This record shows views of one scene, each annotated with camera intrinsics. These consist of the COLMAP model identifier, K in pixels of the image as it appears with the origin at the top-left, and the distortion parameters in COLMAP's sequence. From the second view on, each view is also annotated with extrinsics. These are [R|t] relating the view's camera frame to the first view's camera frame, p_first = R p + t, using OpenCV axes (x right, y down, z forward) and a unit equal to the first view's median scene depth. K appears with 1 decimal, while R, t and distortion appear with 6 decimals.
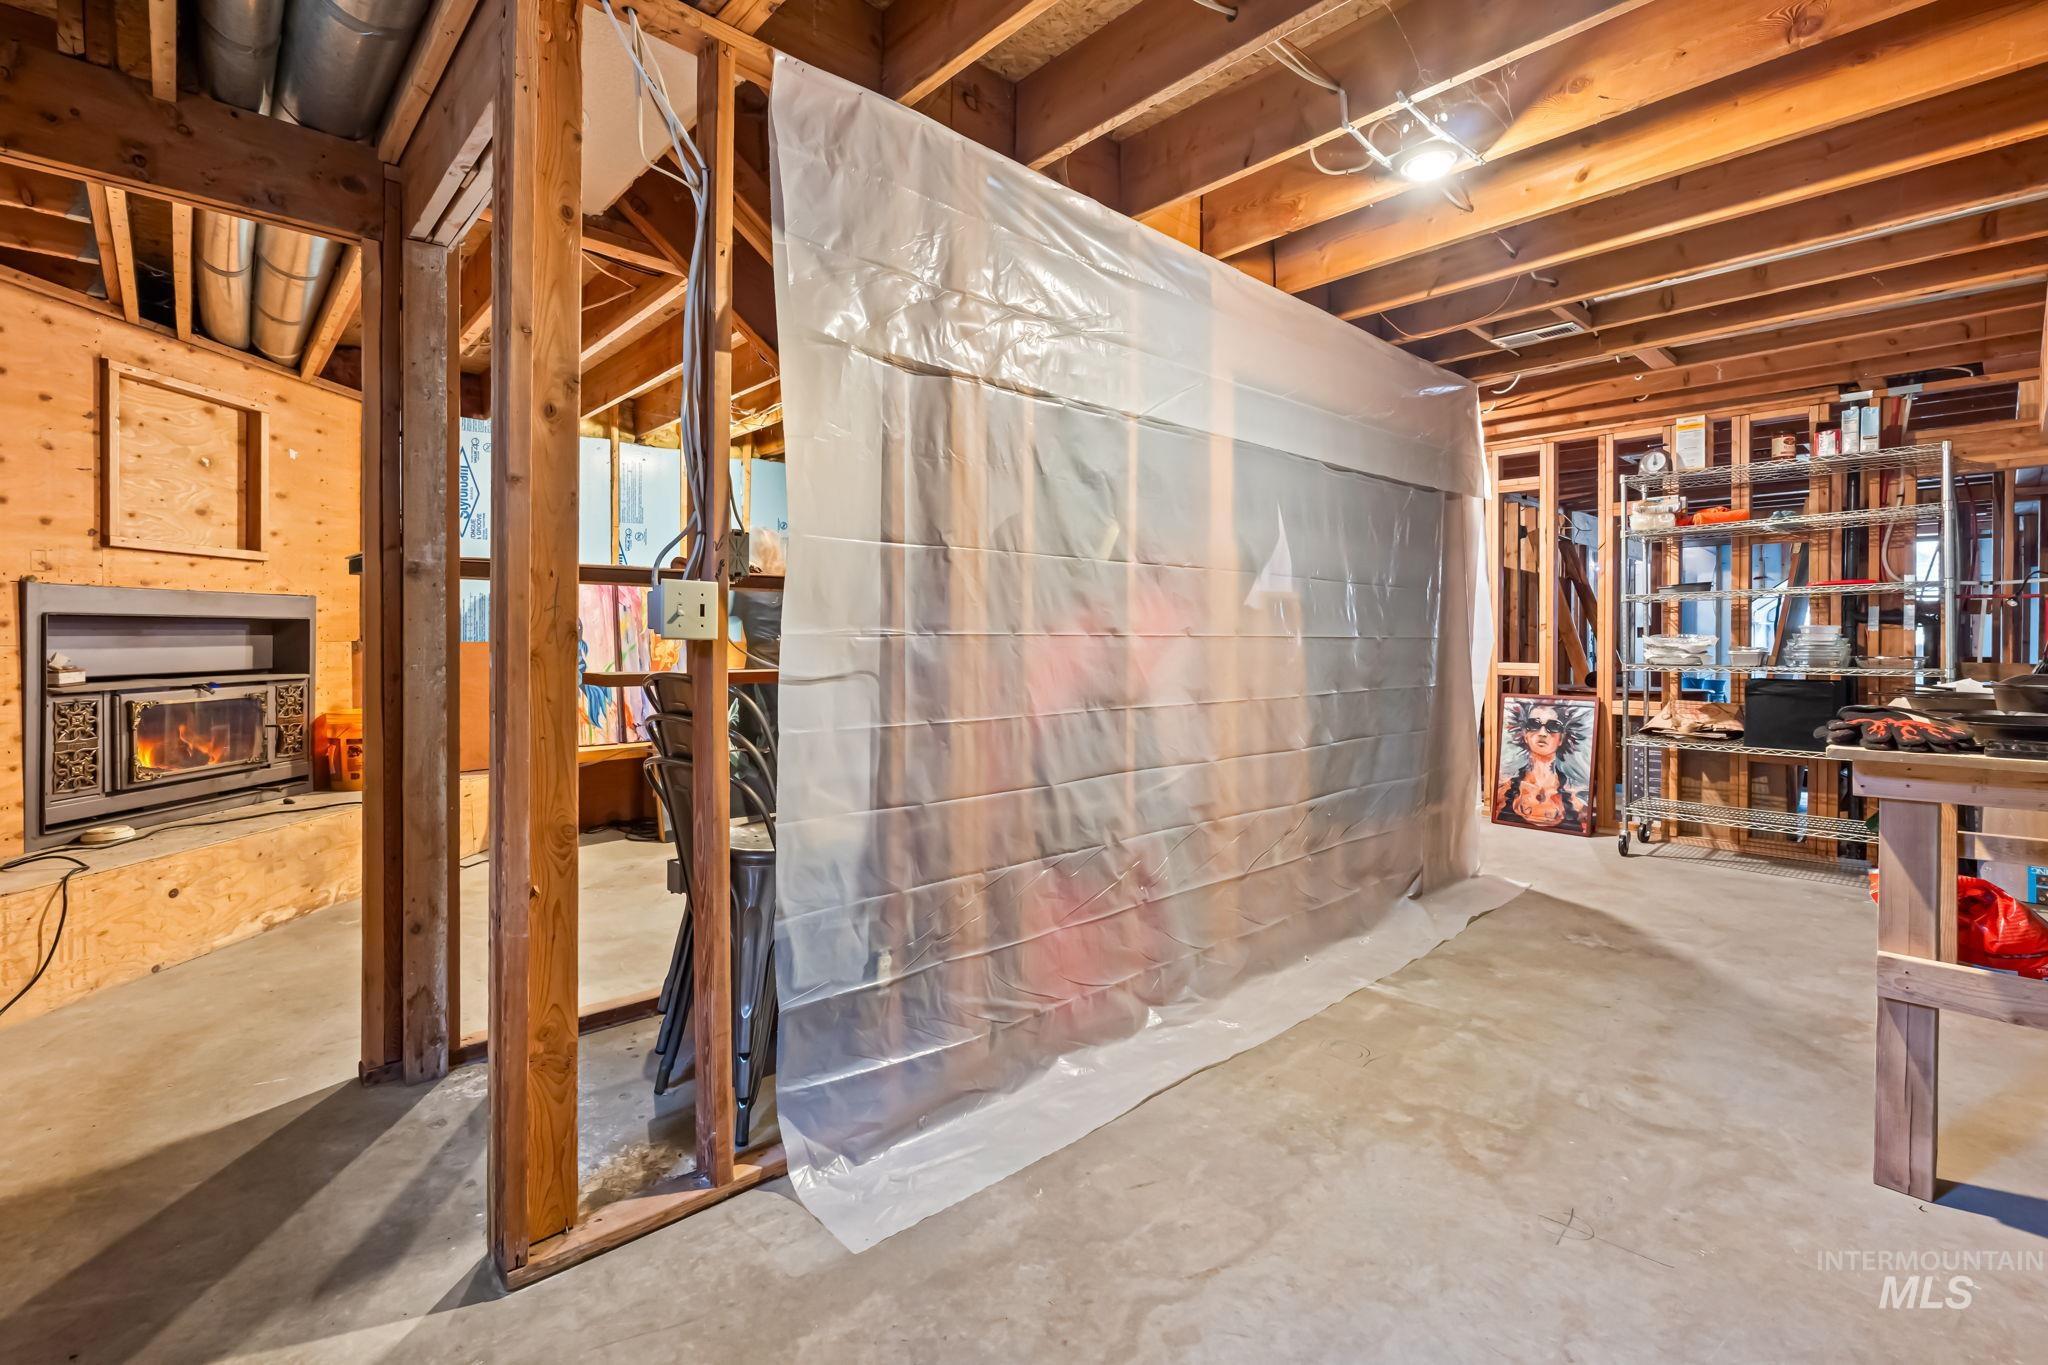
lens RADIAL K [[910.7, 0, 1019.1], [0, 910.7, 658.0], [0, 0, 1]] dist [0.000631, 0.000050]
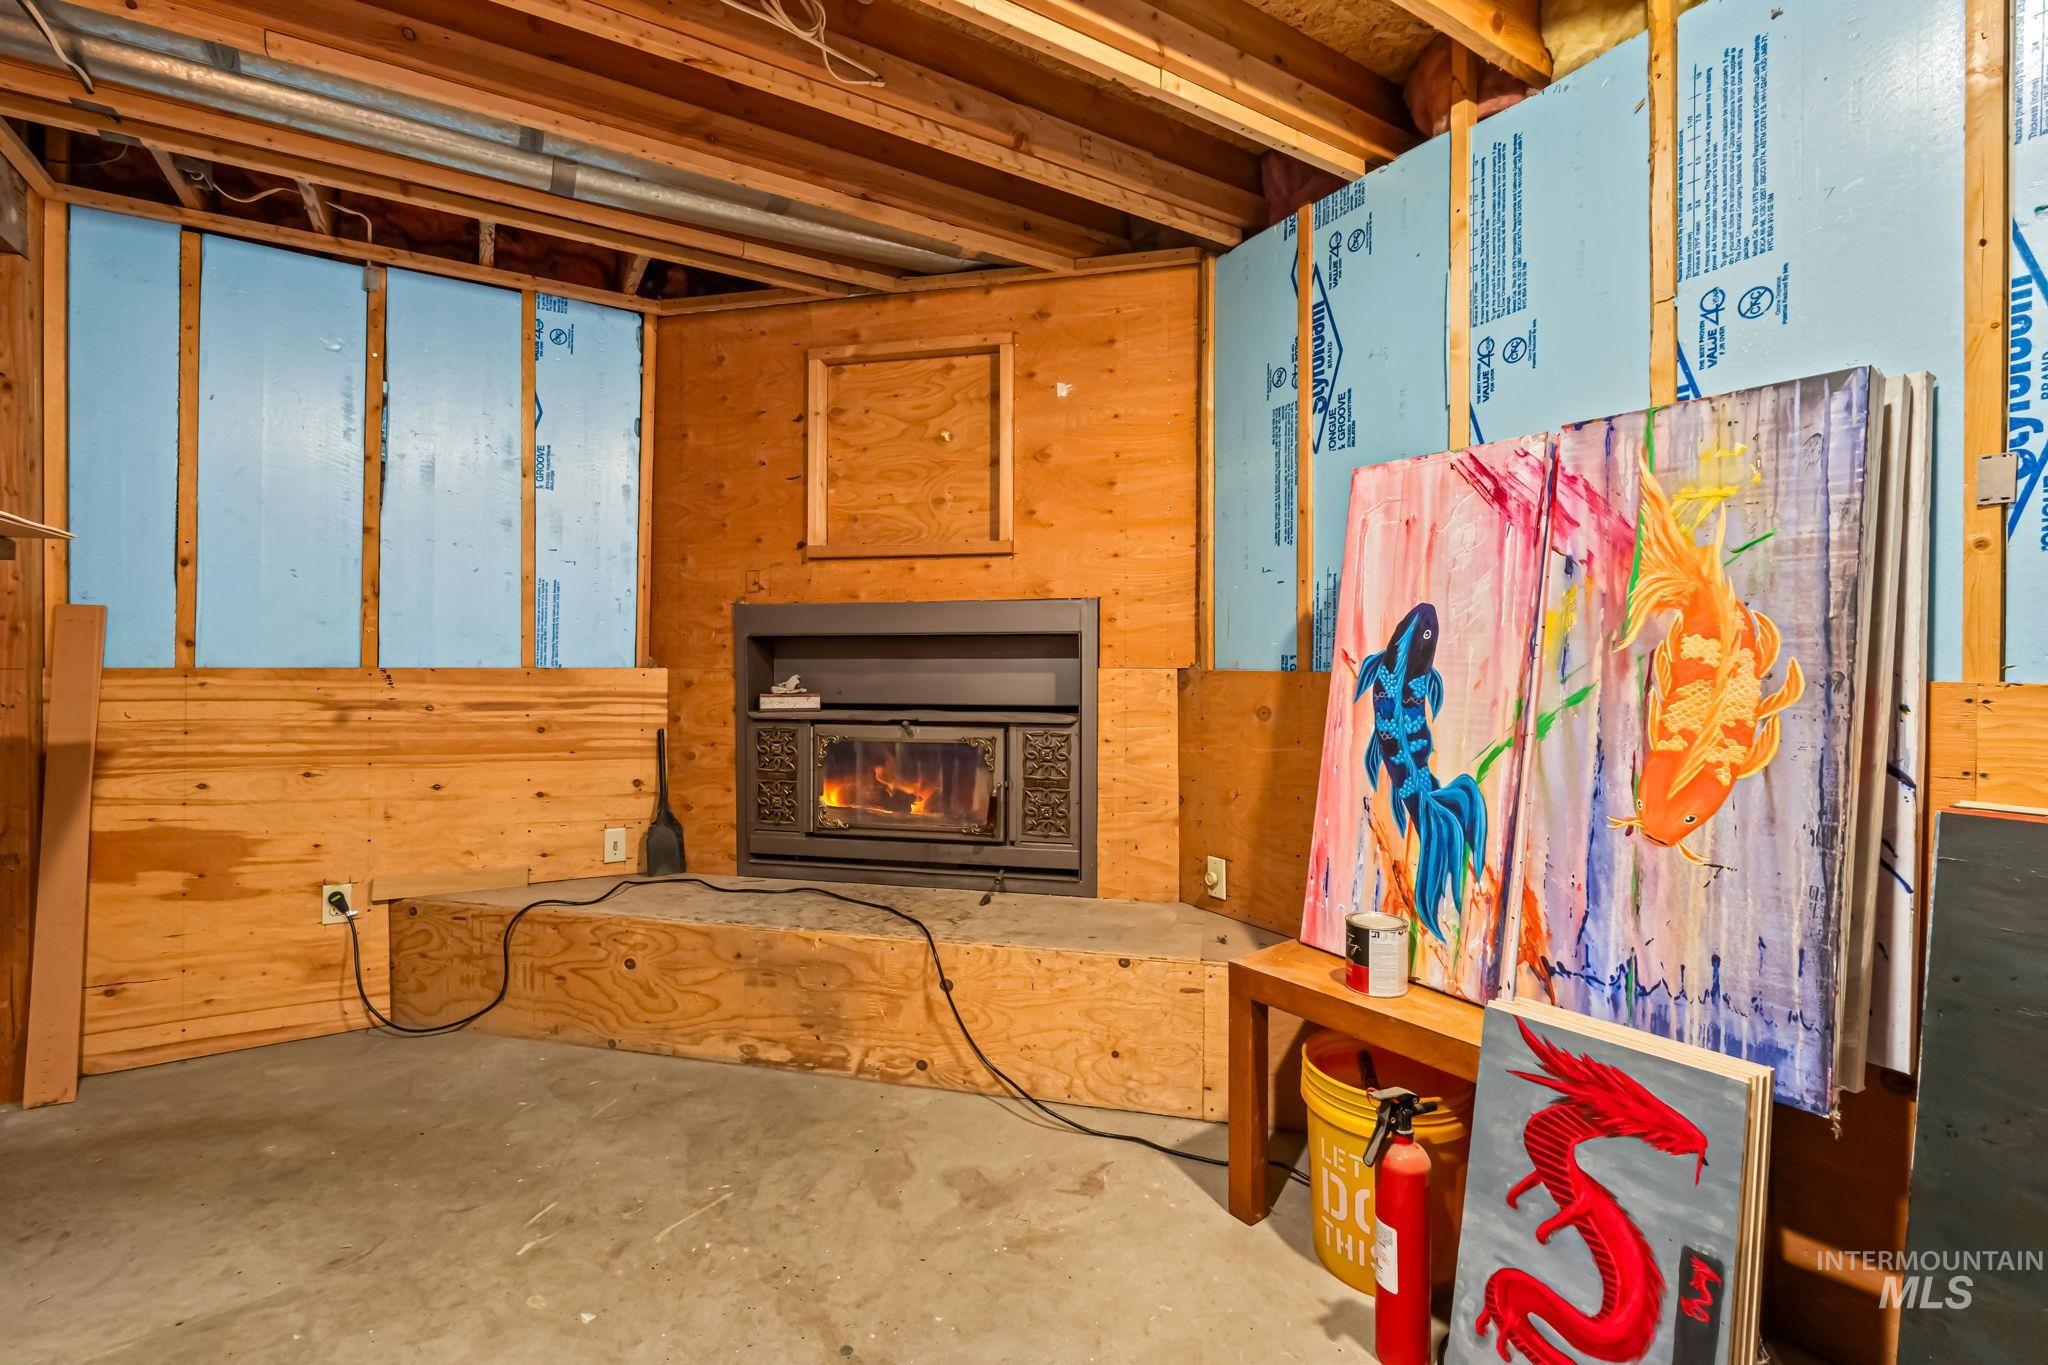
lens RADIAL K [[910.7, 0, 1019.1], [0, 910.7, 658.0], [0, 0, 1]] dist [0.000631, 0.000050]
pose [[-0.198252, -0.005153, -0.980138, -0.131614], [-0.027068, 0.999634, 0.000219, -0.024393], [0.979777, 0.026574, -0.198318, 1.117732]]
